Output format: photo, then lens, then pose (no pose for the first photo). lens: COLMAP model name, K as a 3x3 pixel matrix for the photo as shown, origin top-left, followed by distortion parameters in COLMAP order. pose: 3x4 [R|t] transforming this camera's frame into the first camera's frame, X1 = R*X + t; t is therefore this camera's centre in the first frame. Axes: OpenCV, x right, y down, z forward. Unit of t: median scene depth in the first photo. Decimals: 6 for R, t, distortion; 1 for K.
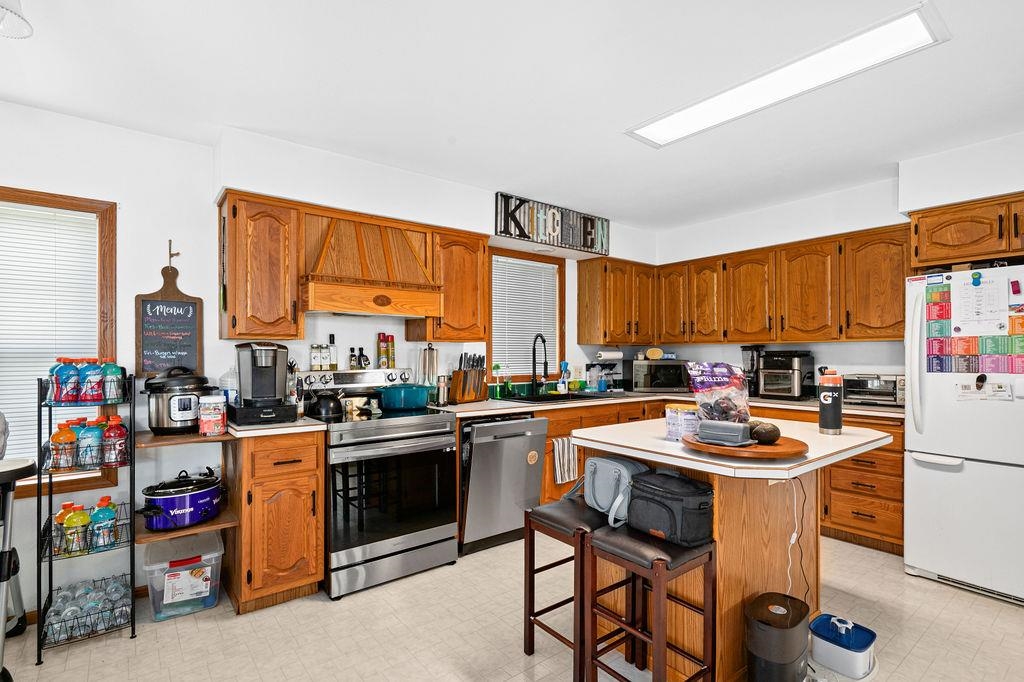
lens RADIAL K [[499.6, 0, 513.9], [0, 499.6, 324.1], [0, 0, 1]] dist [-0.025418, -0.000032]
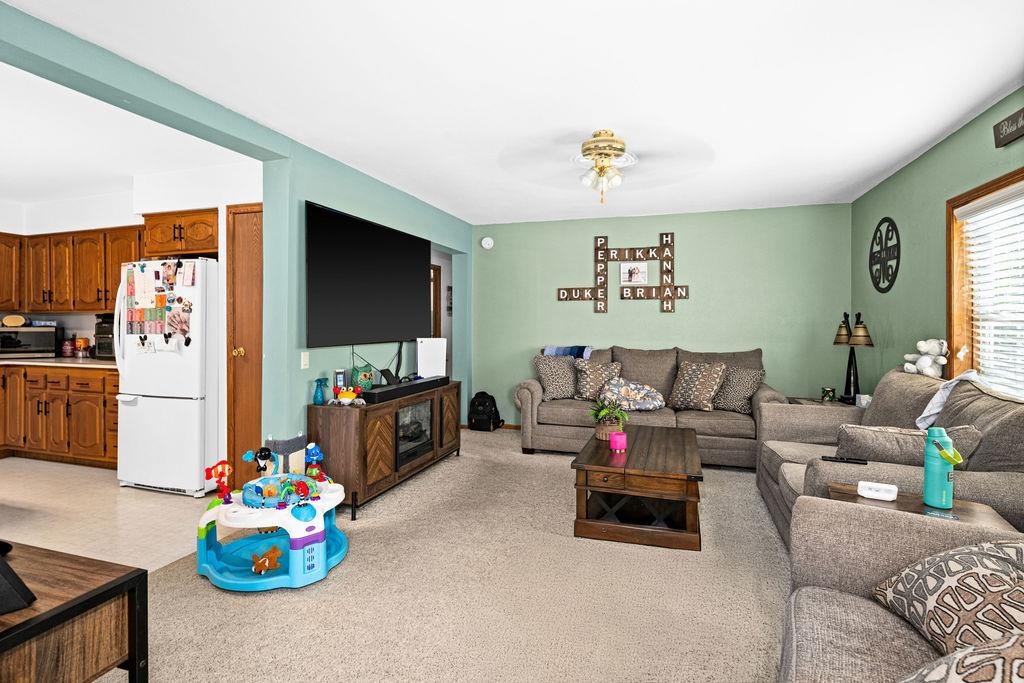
lens RADIAL K [[499.6, 0, 513.9], [0, 499.6, 324.6], [0, 0, 1]] dist [-0.025418, -0.000032]
pose [[0.815124, -0.004120, 0.579272, 0.902436], [-0.032875, 0.998034, 0.053357, -0.035981], [-0.578353, -0.062536, 0.813386, -0.708650]]
